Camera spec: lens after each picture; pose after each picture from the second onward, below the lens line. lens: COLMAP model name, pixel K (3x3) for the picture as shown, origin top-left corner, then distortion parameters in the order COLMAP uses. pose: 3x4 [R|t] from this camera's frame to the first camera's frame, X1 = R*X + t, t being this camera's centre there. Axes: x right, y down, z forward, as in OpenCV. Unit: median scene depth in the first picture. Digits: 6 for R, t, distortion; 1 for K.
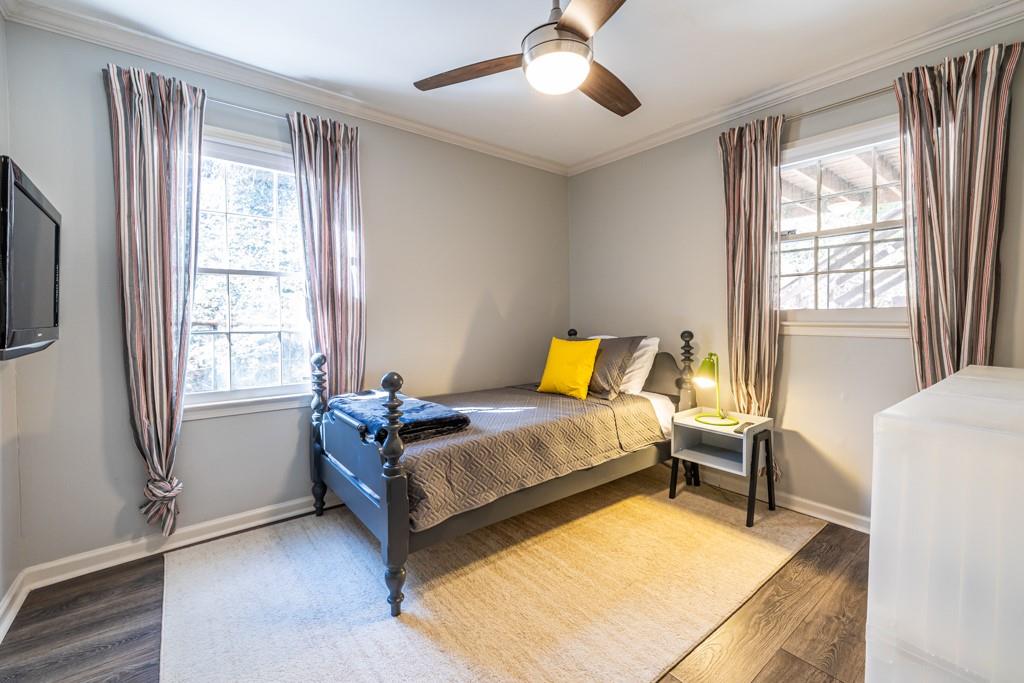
lens RADIAL K [[437.8, 0, 503.7], [0, 437.8, 326.9], [0, 0, 1]] dist [-0.000173, 0.000099]
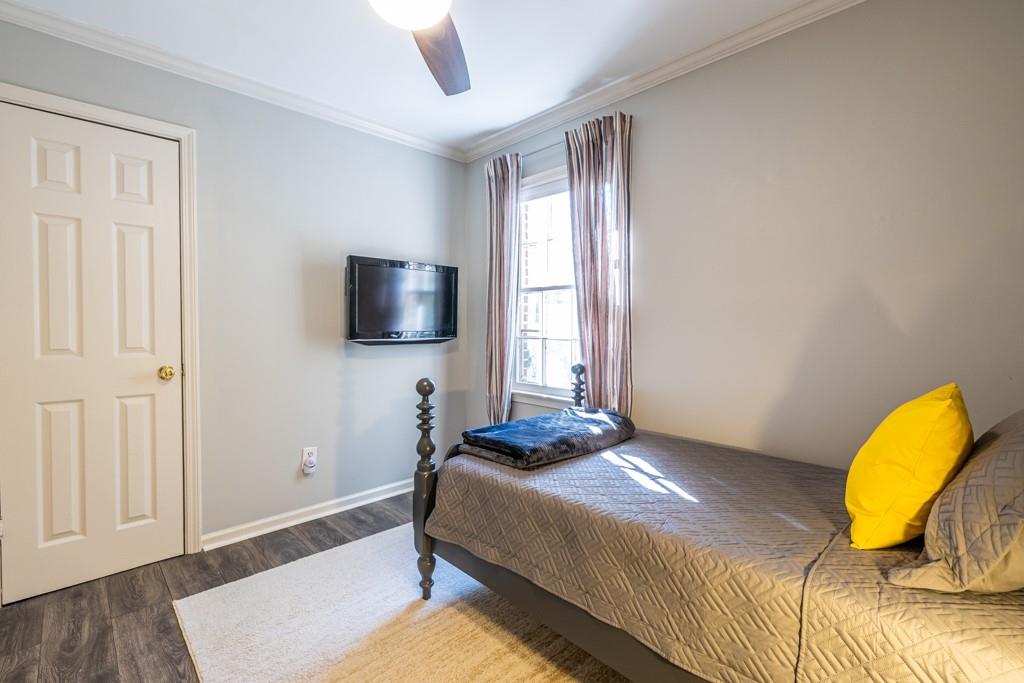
lens RADIAL K [[458.8, 0, 494.5], [0, 458.8, 331.0], [0, 0, 1]] dist [0.004089, 0.000309]
pose [[0.087095, 0.020468, -0.995990, 0.650100], [-0.022611, 0.999572, 0.018564, -0.027723], [0.995943, 0.020904, 0.087520, 0.759159]]
